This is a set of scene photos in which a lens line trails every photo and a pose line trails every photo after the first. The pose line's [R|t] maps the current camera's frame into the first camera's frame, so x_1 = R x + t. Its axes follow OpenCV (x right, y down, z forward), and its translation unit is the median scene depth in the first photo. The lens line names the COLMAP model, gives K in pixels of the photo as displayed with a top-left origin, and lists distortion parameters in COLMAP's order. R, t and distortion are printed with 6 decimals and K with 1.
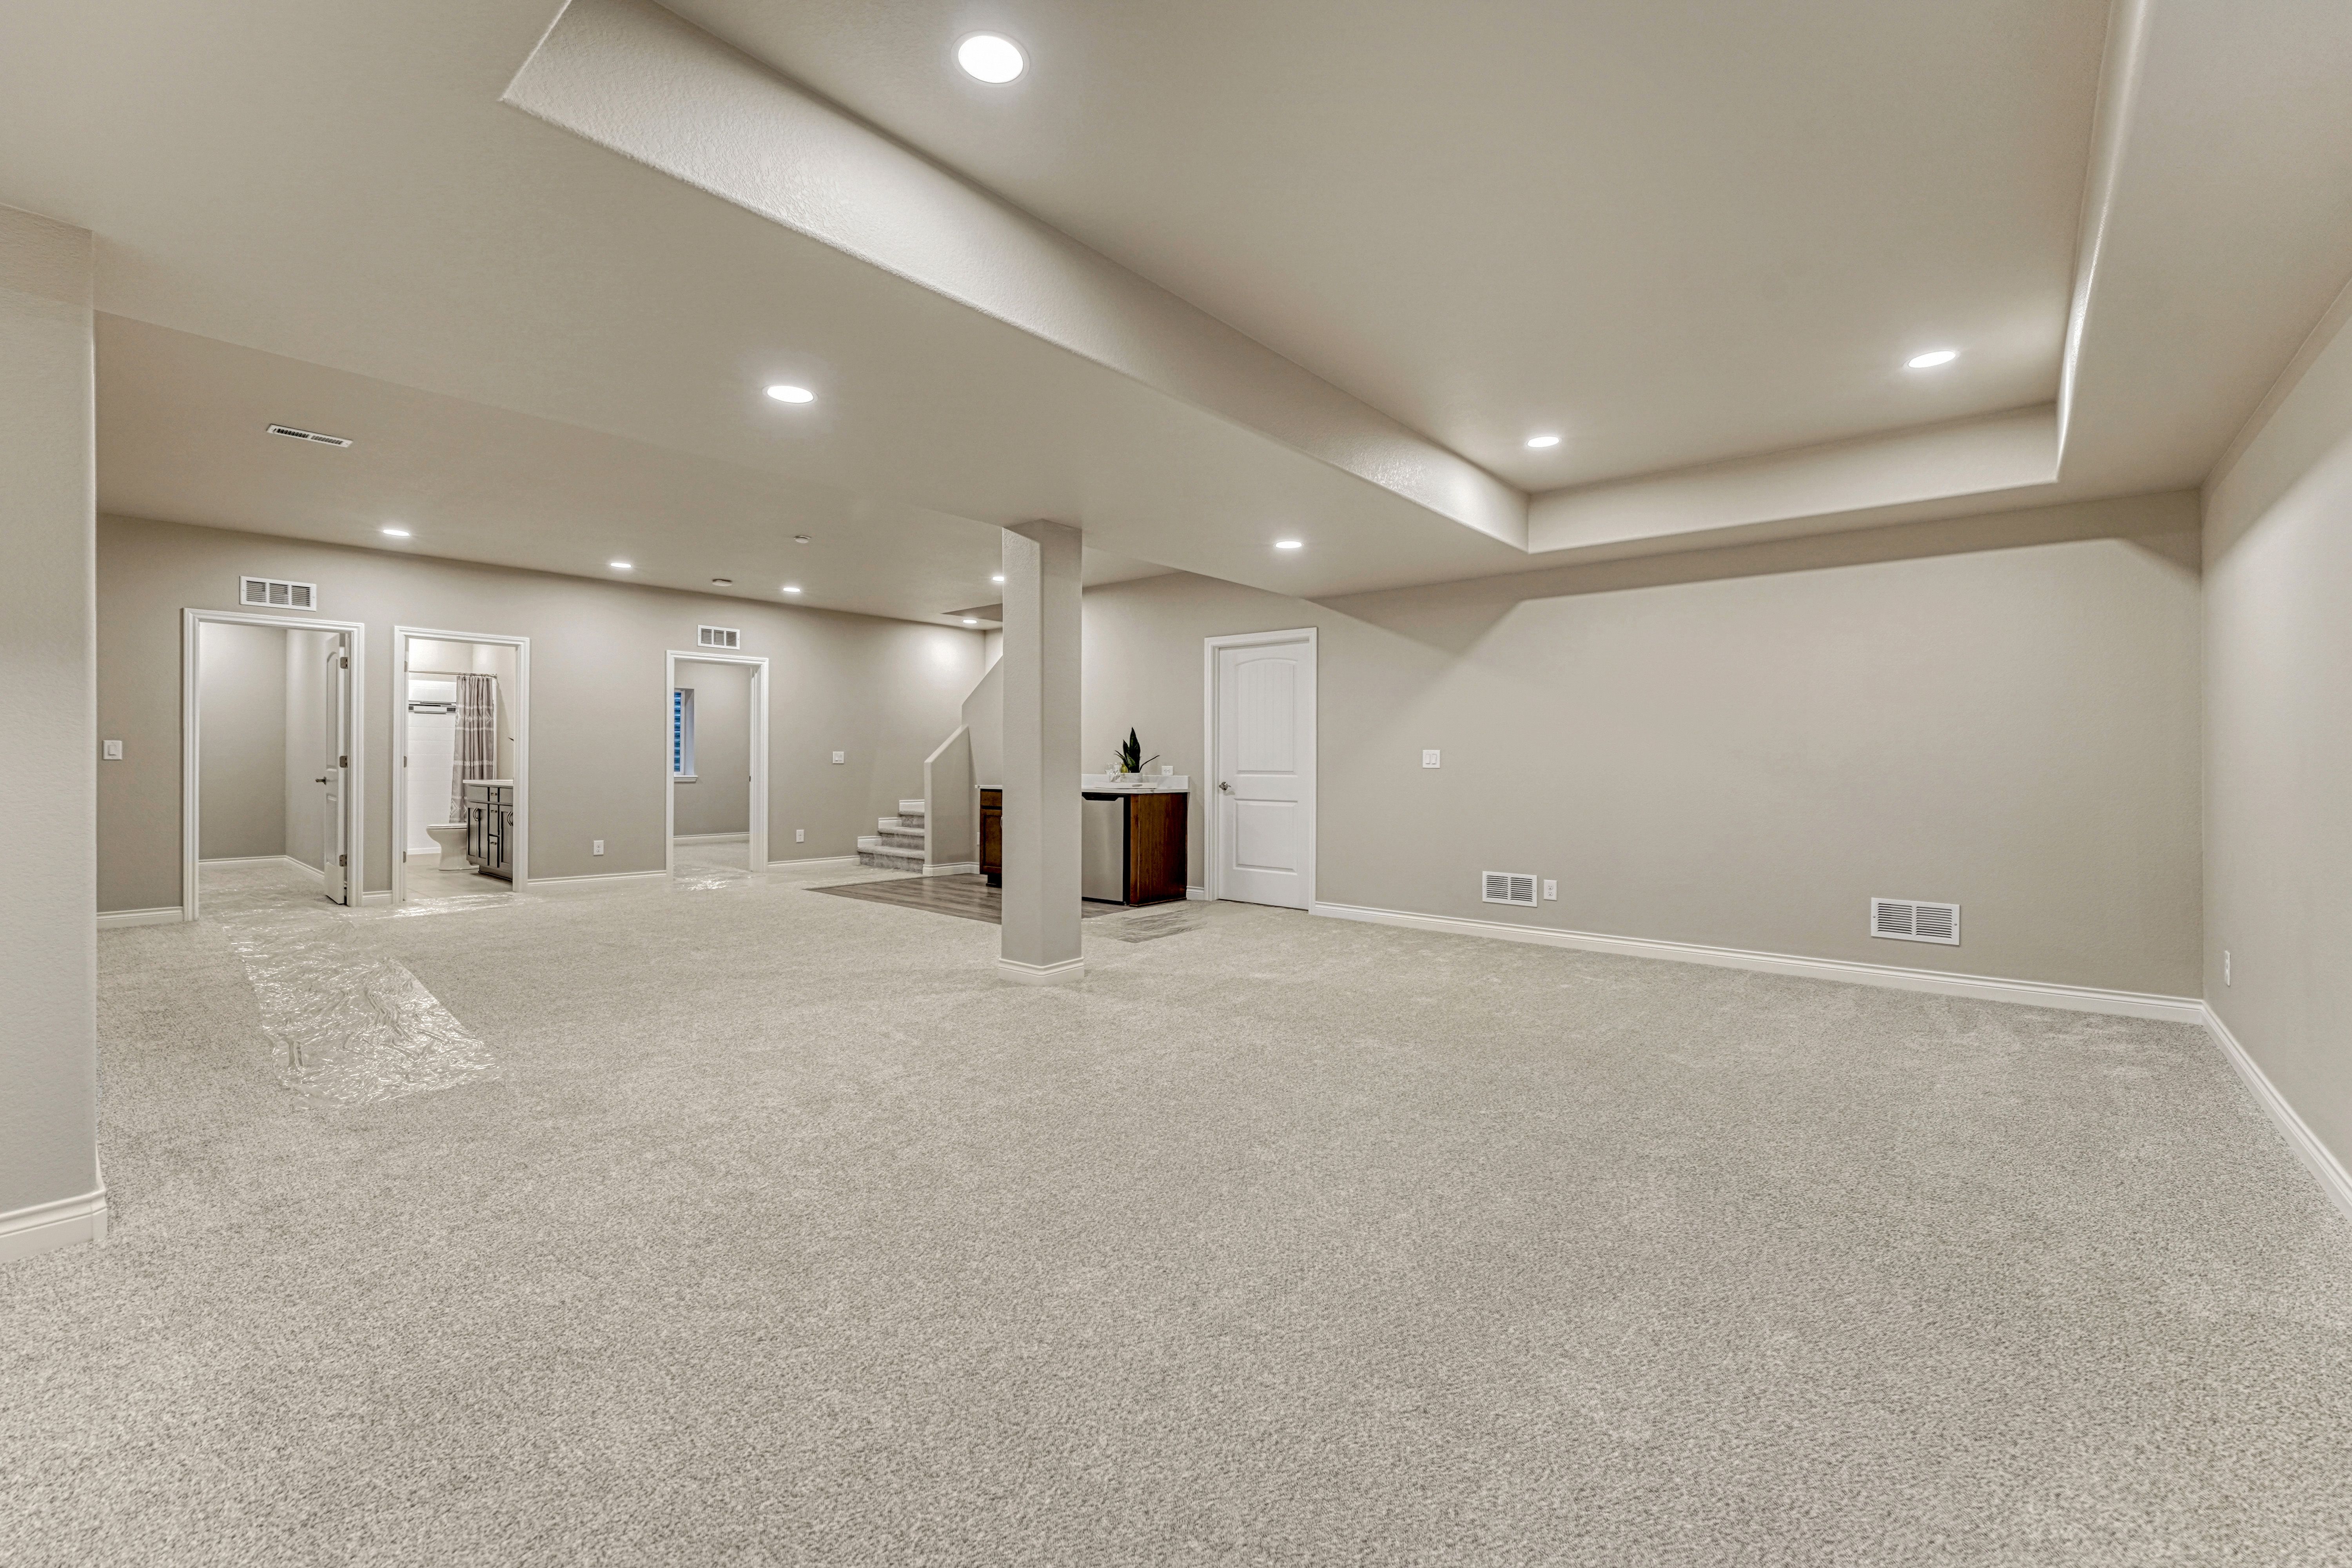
lens RADIAL K [[993.4, 0, 1184.4], [0, 993.4, 772.7], [0, 0, 1]] dist [-0.009802, 0.000691]
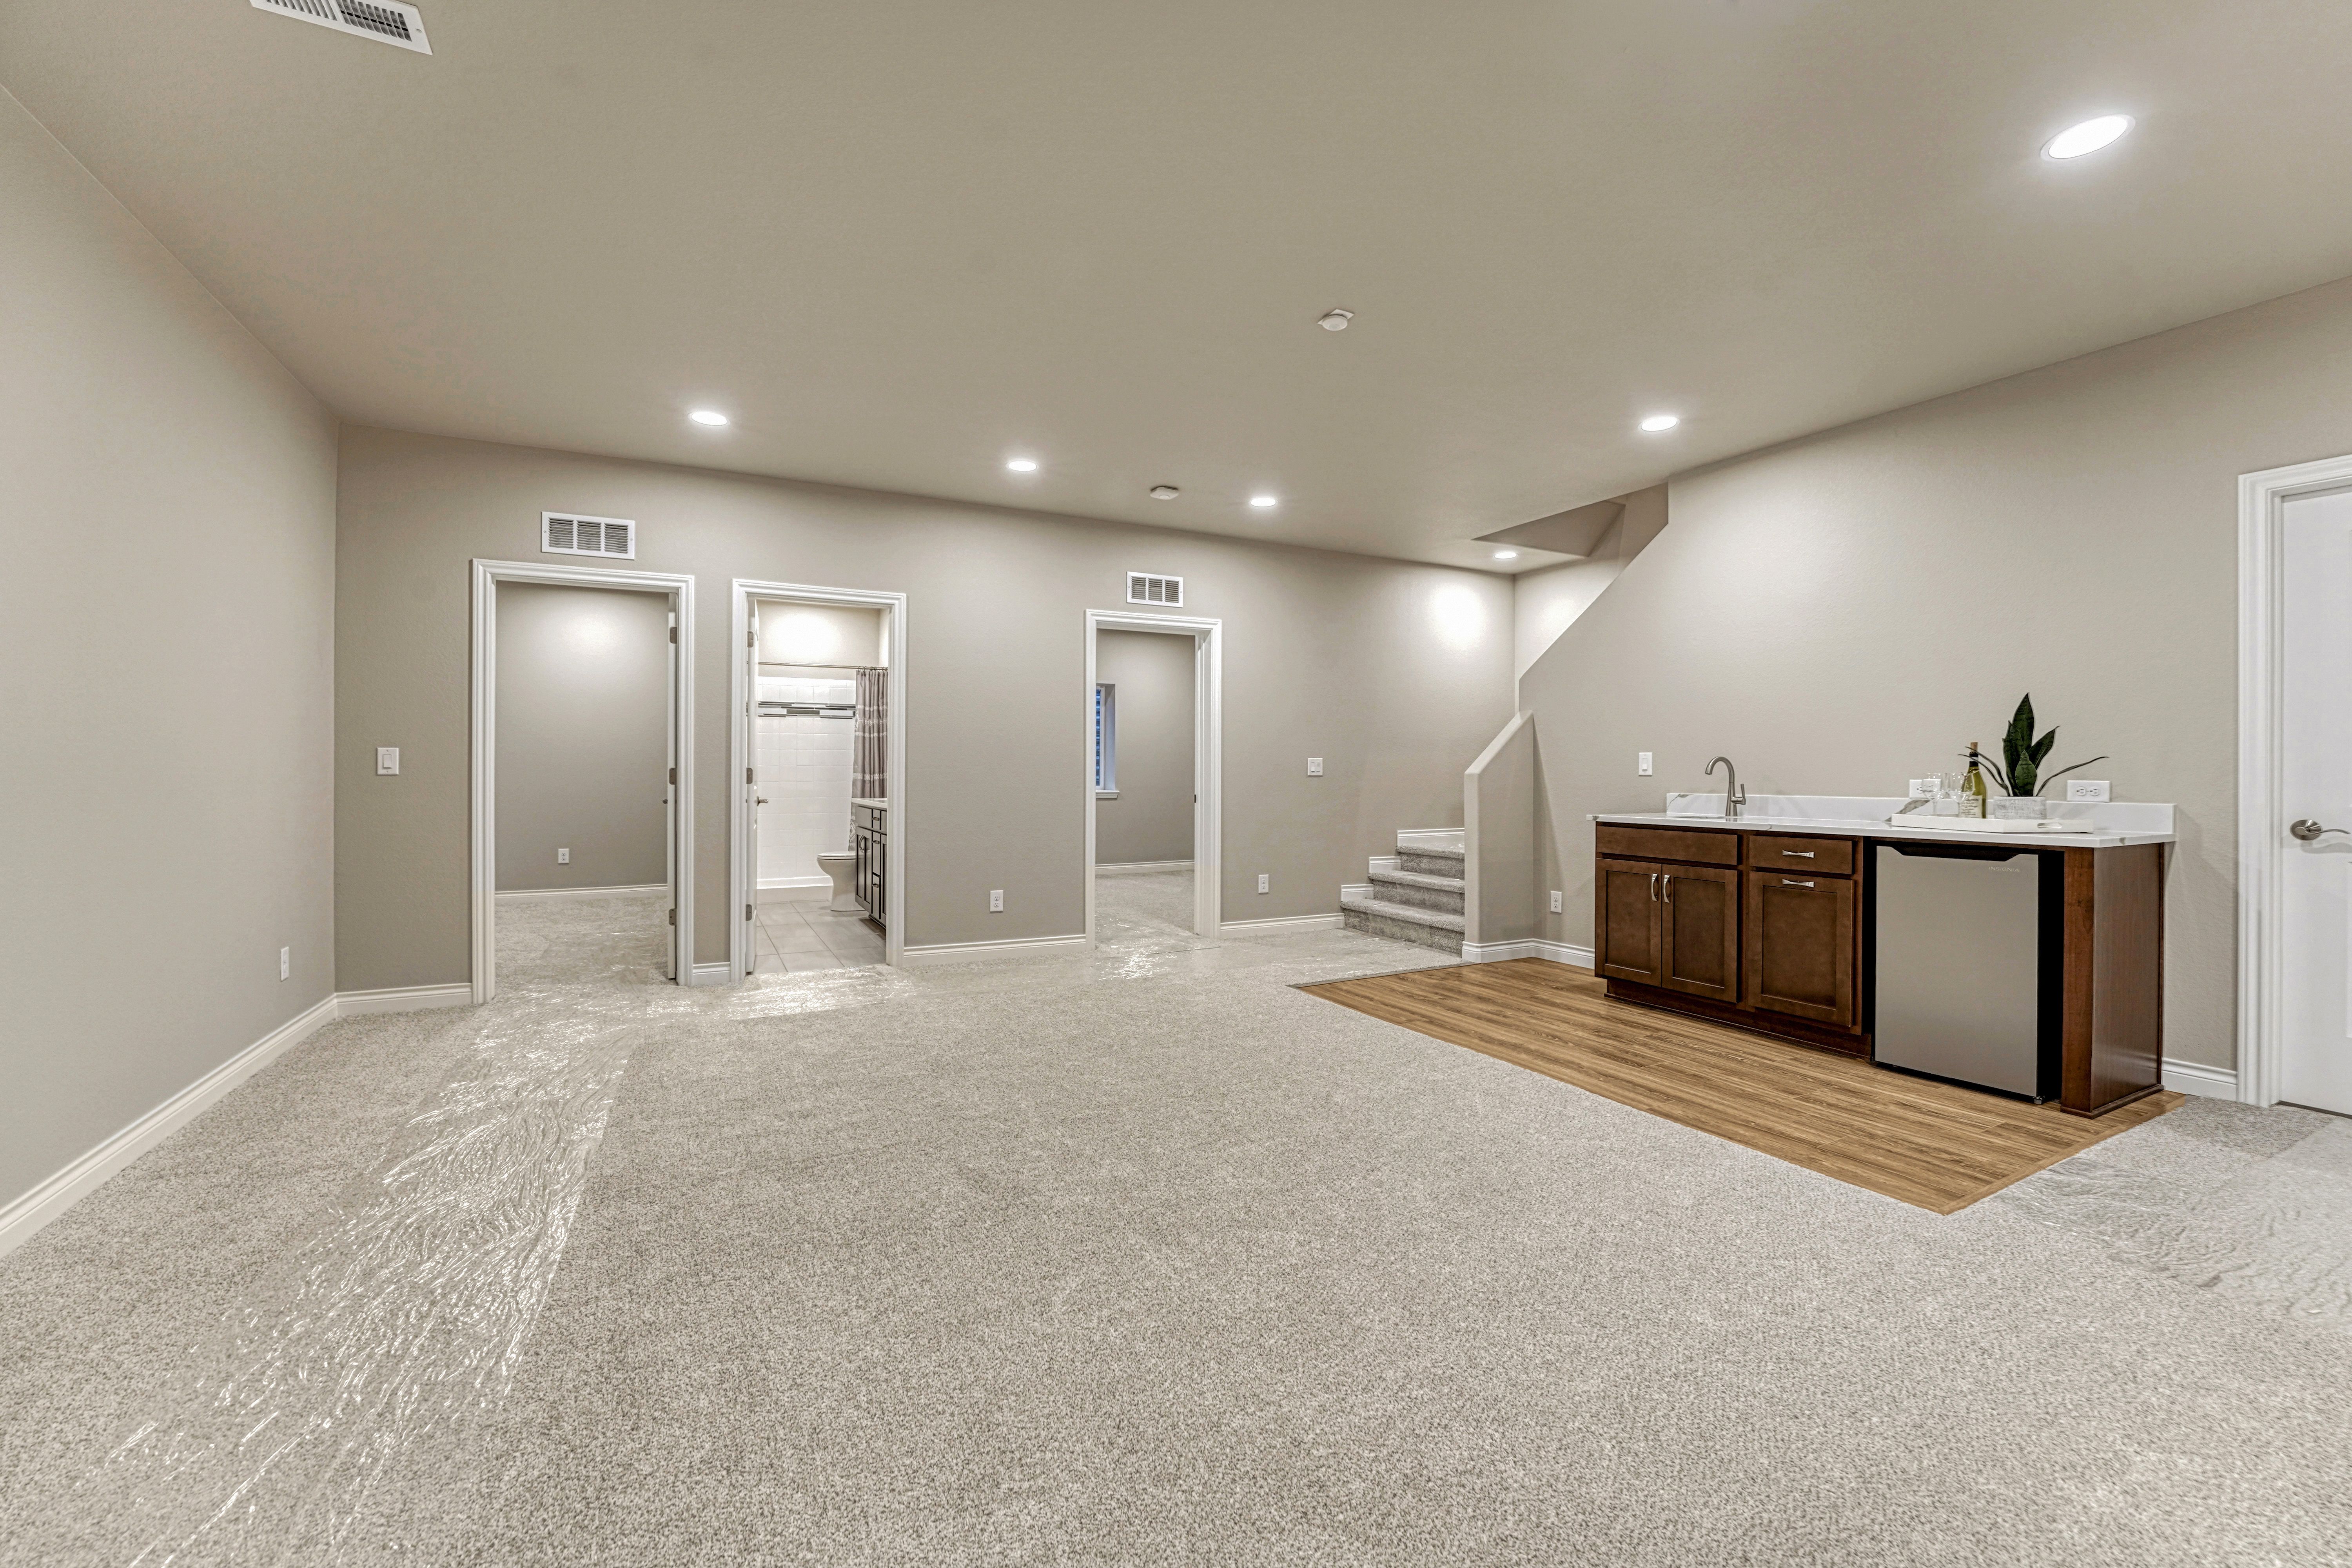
lens RADIAL K [[993.4, 0, 1195.7], [0, 993.4, 772.0], [0, 0, 1]] dist [-0.009802, 0.000691]
pose [[0.931940, -0.004088, -0.362589, -0.195205], [0.000091, 0.999939, -0.011040, -0.004693], [0.362612, 0.010256, 0.931884, 0.372640]]
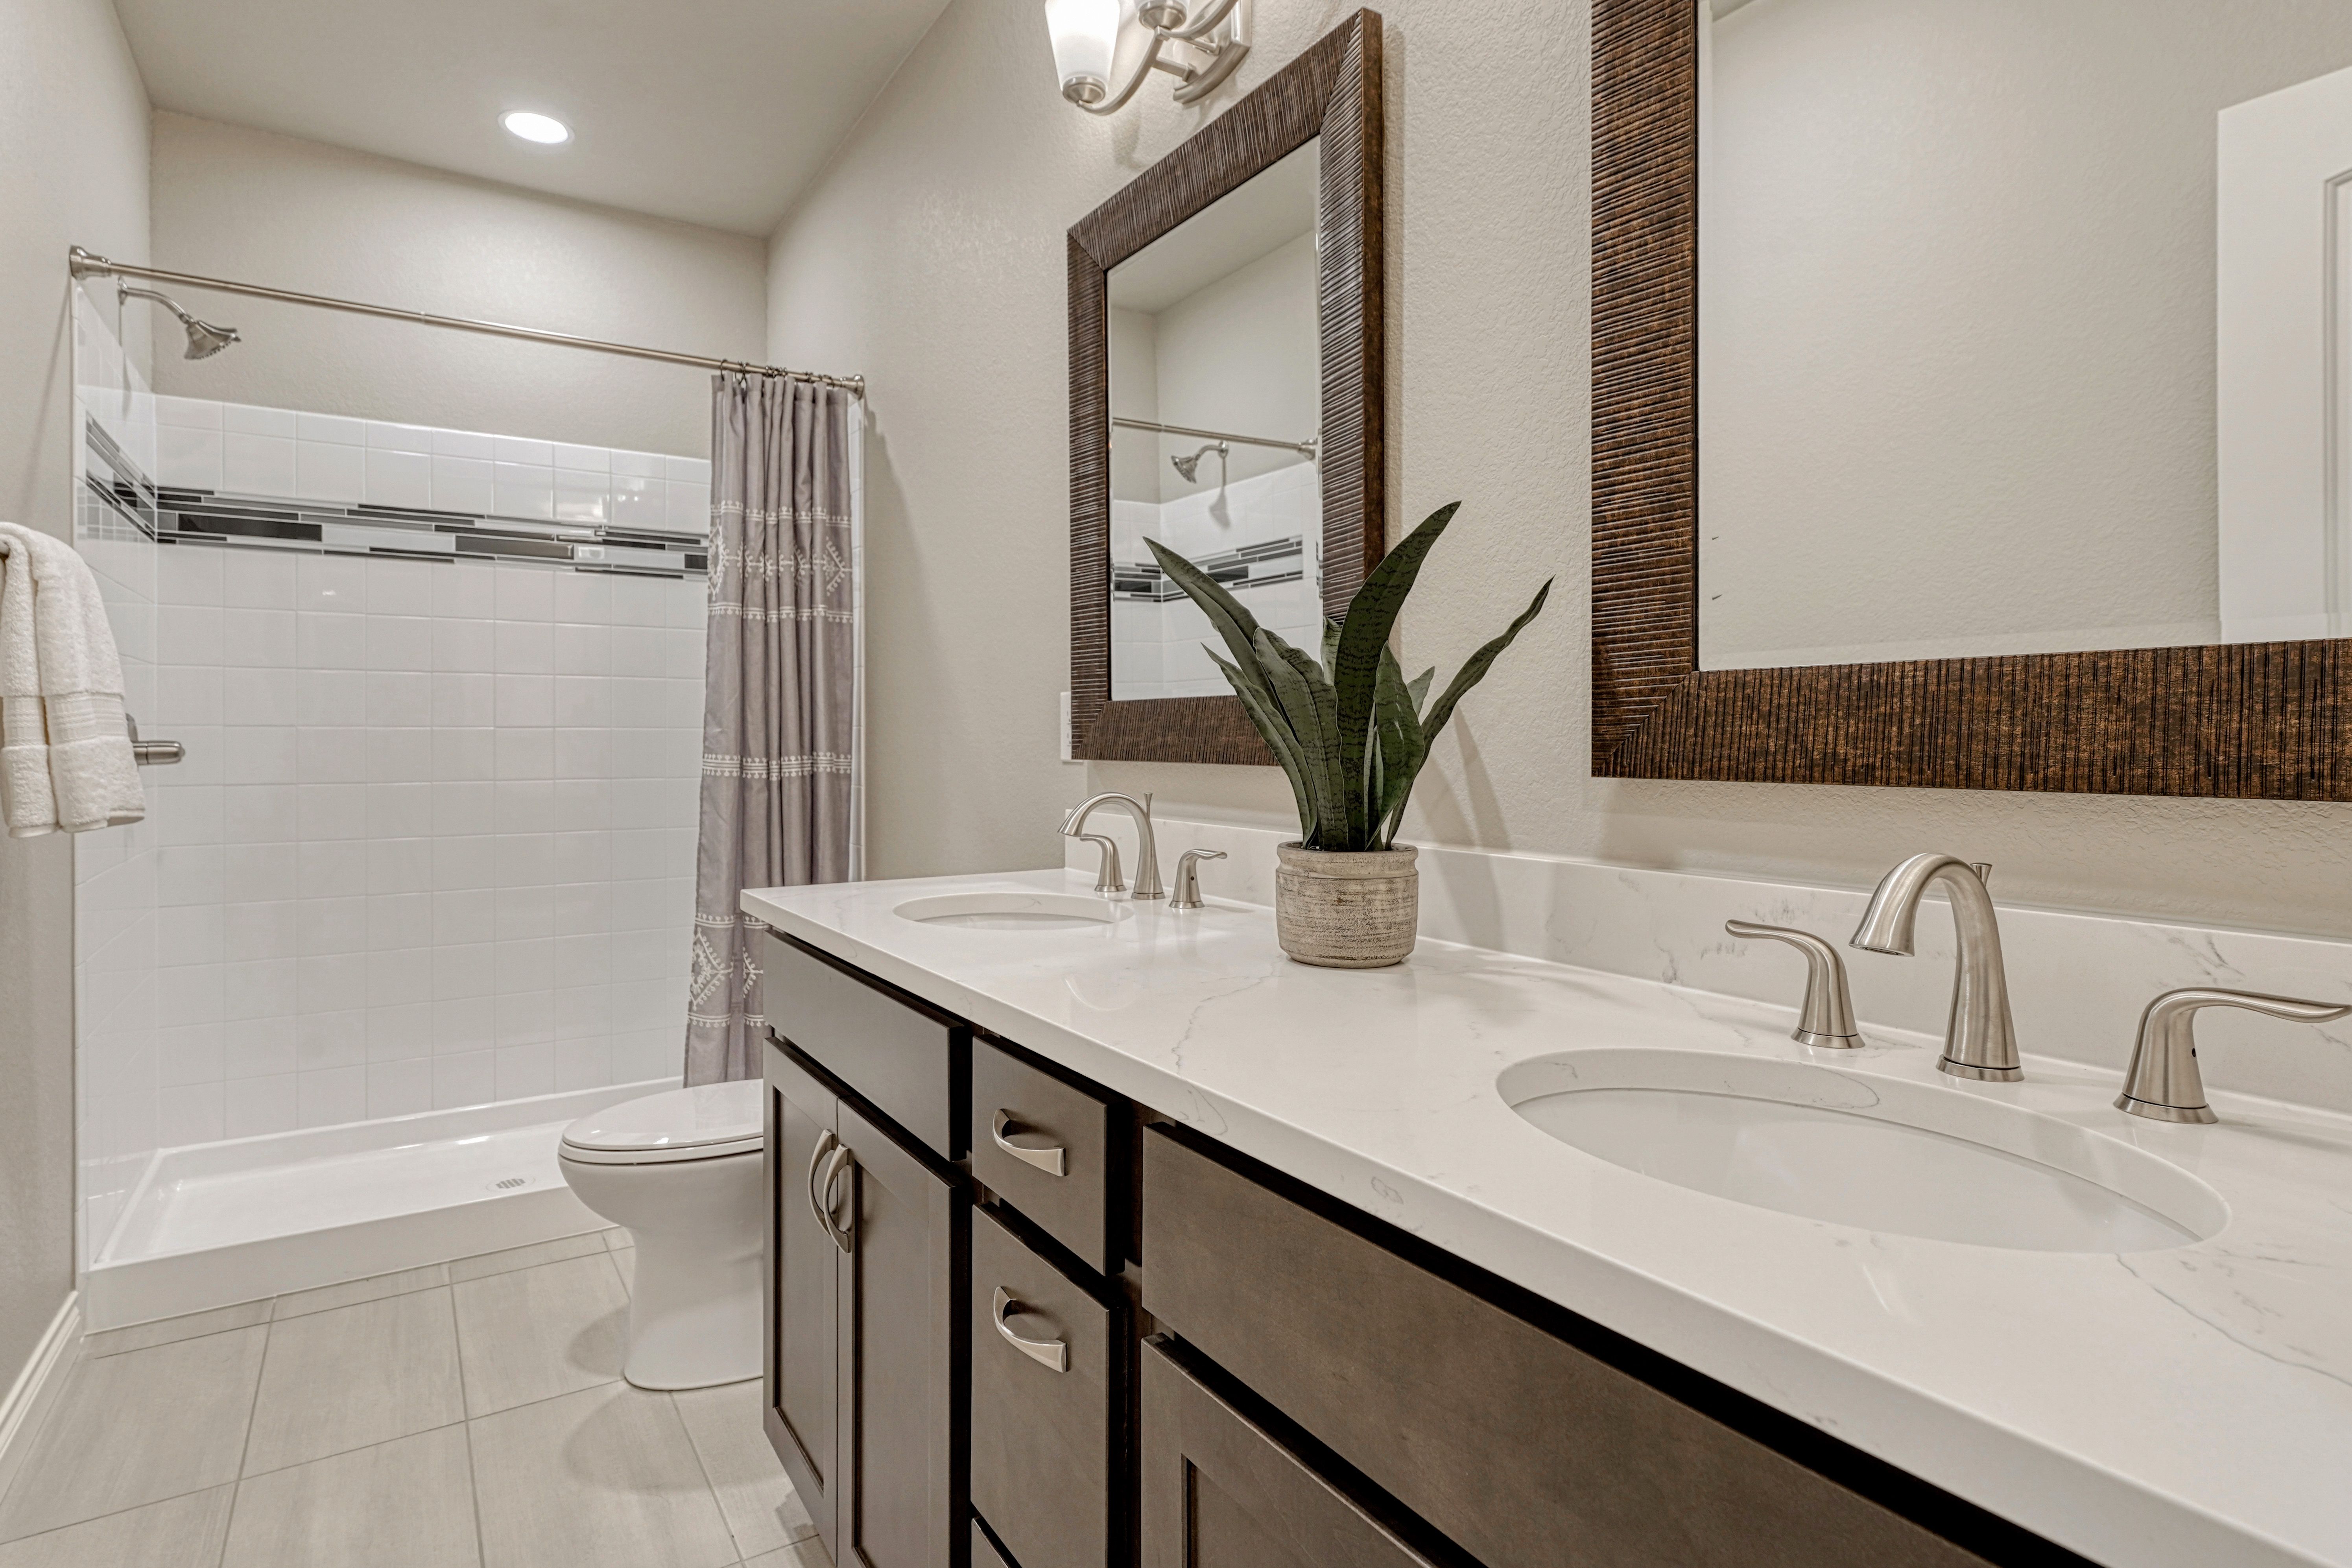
lens RADIAL K [[1193.2, 0, 1171.3], [0, 1193.2, 771.1], [0, 0, 1]] dist [-0.000916, -0.000059]
pose [[0.963410, 0.002168, -0.268025, -0.627397], [0.000110, 0.999964, 0.008484, -0.011922], [0.268033, -0.008203, 0.963375, 0.853637]]
